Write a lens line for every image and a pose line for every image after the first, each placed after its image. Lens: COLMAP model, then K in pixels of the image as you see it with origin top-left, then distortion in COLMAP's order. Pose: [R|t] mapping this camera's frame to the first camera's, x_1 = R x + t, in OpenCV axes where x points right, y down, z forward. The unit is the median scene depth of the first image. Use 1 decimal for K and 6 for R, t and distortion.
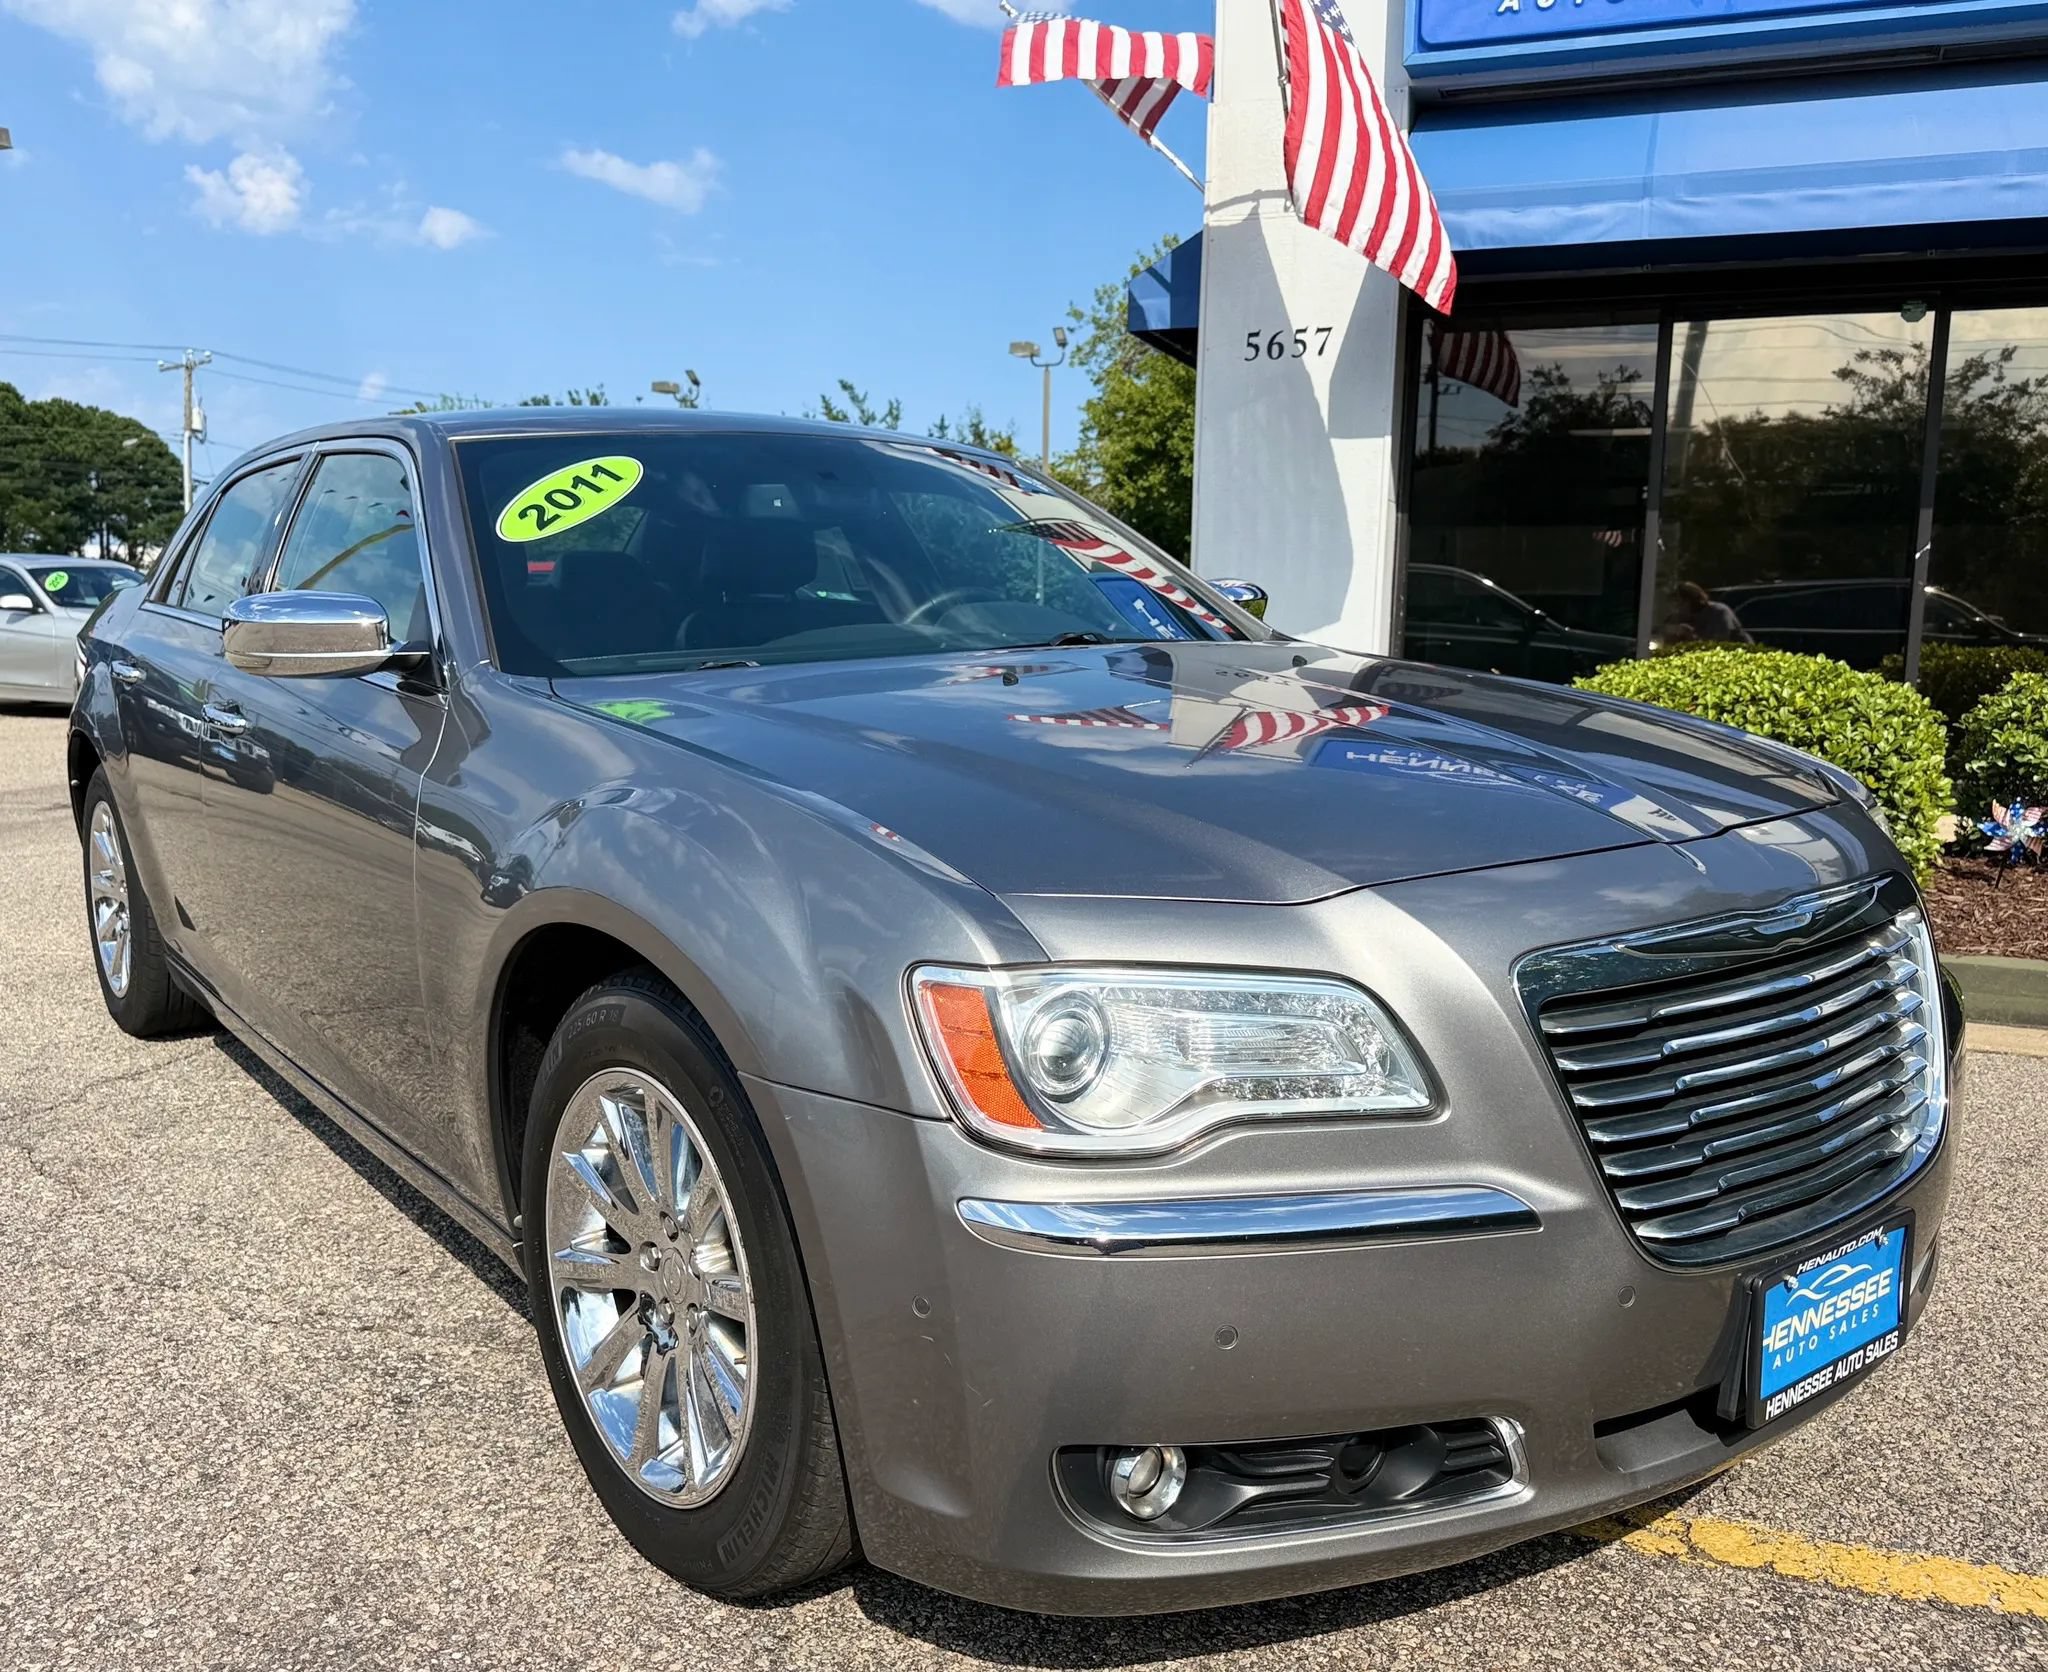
lens RADIAL K [[1739.8, 0, 996.1], [0, 1739.8, 886.0], [0, 0, 1]] dist [0.051116, -0.091053]
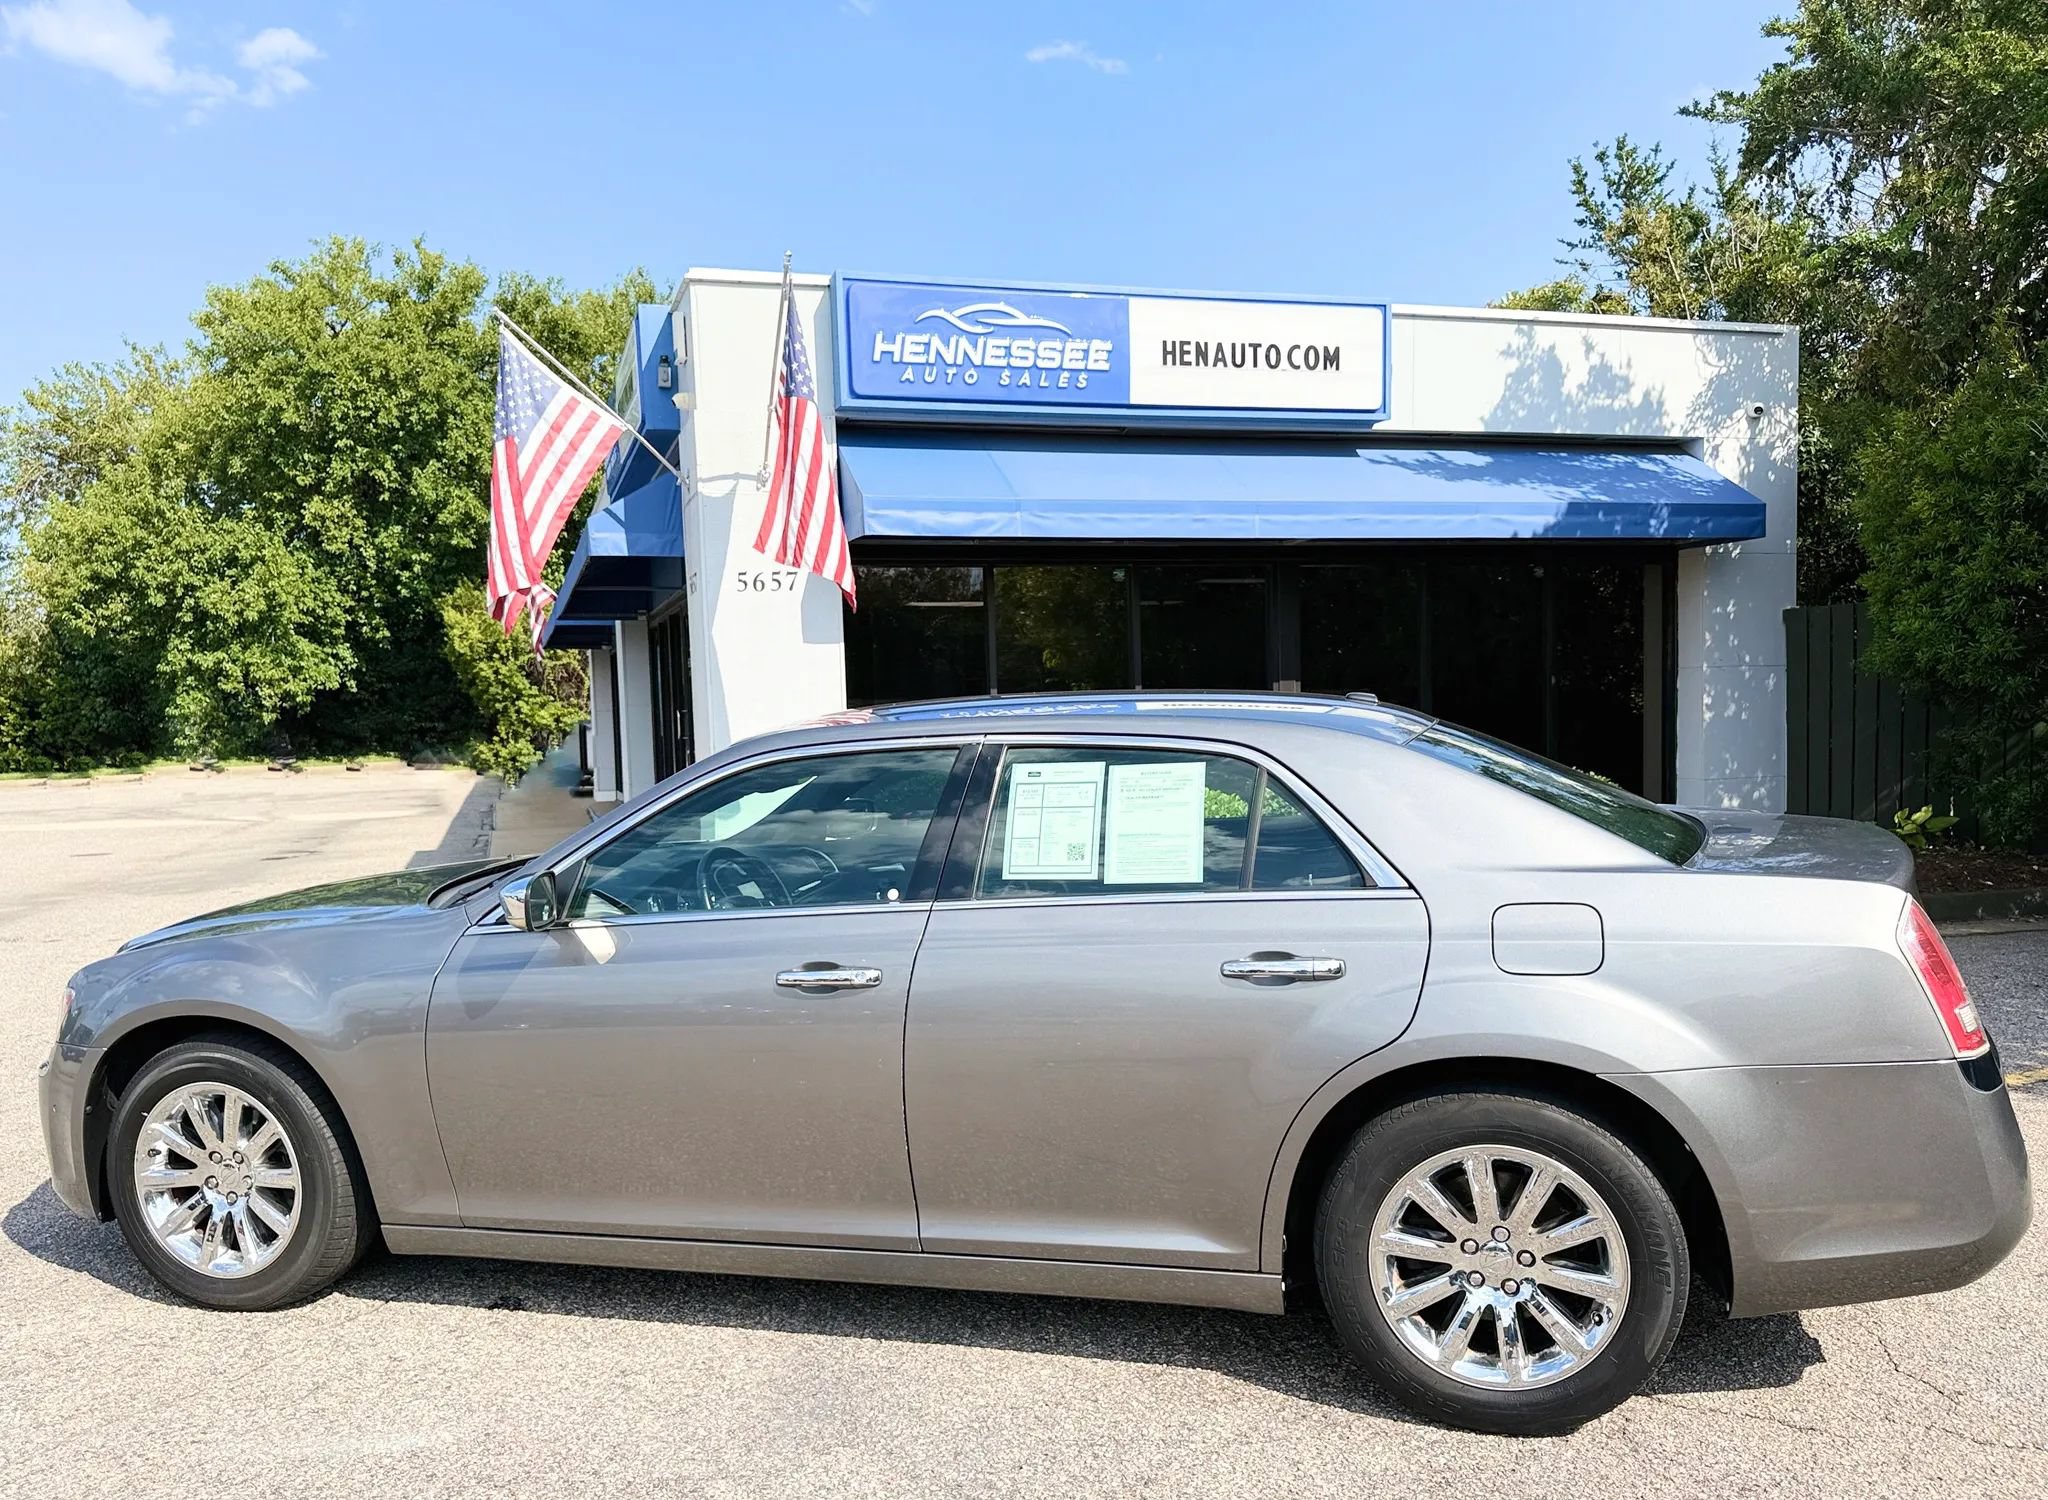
lens RADIAL K [[1652.0, 0, 1020.9], [0, 1652.0, 829.5], [0, 0, 1]] dist [0.160749, -0.348437]
pose [[0.781539, -0.079784, 0.618734, -0.443627], [0.132456, 0.990398, -0.039600, -0.024856], [-0.609633, 0.112904, 0.784602, -0.138879]]
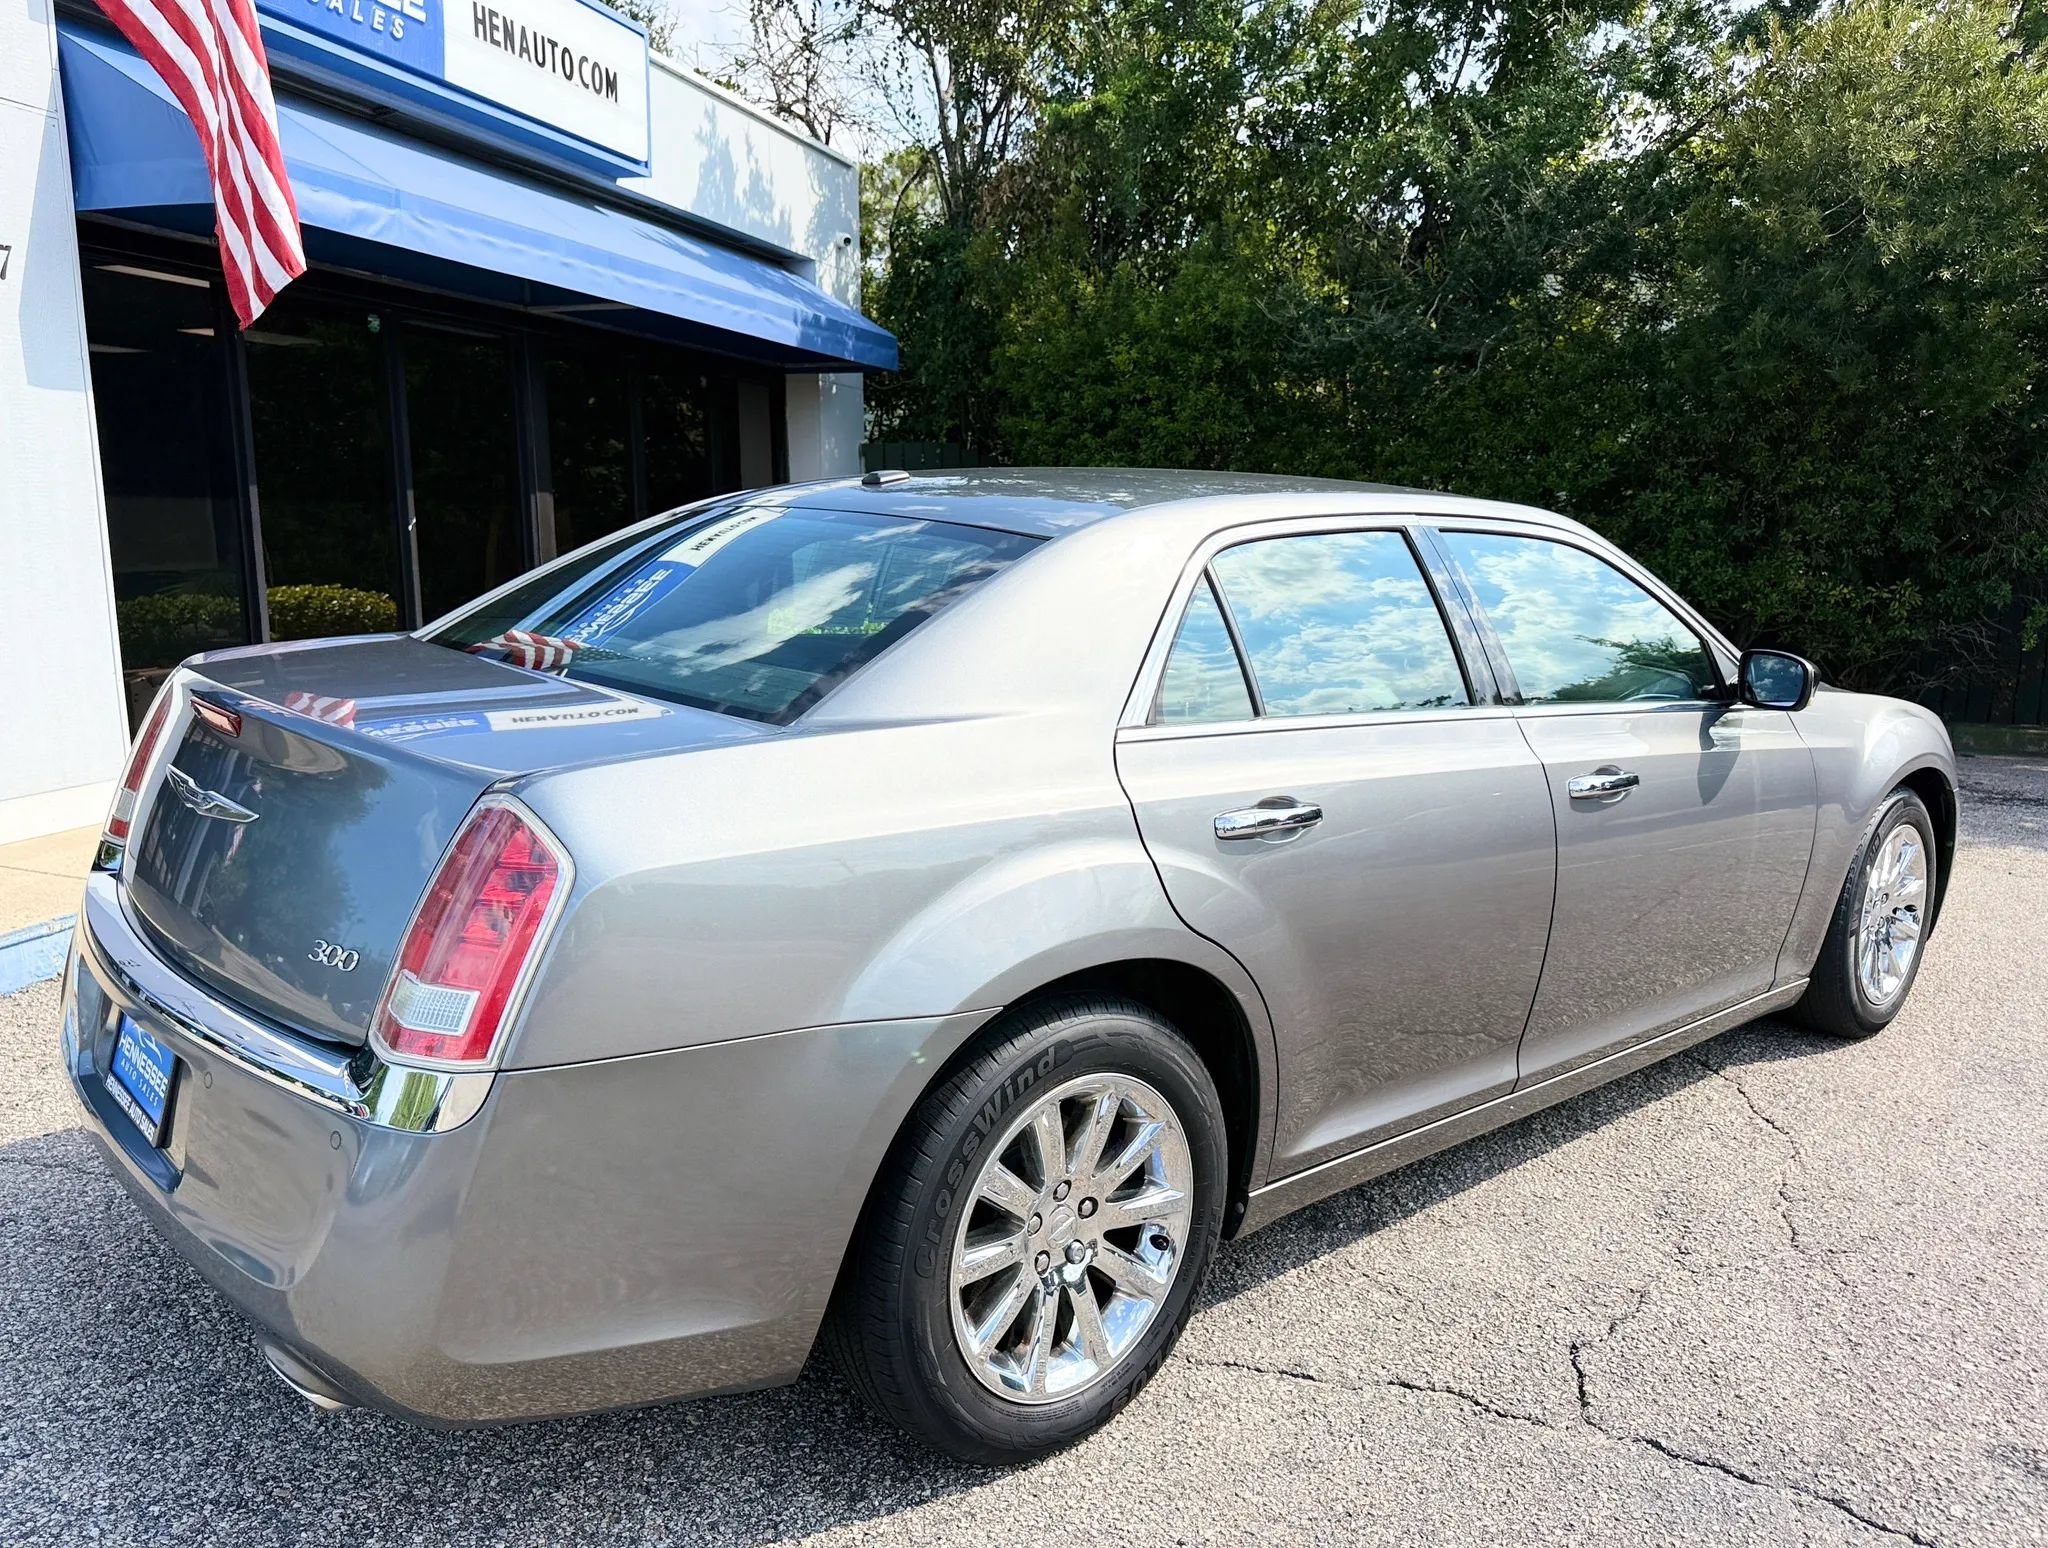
lens RADIAL K [[1588.9, 0, 1063.1], [0, 1588.9, 805.4], [0, 0, 1]] dist [0.099123, -0.186266]
pose [[-0.100421, -0.187555, 0.977107, -0.513636], [0.149756, 0.968034, 0.201204, -0.124750], [-0.983610, 0.166533, -0.069123, 0.520191]]
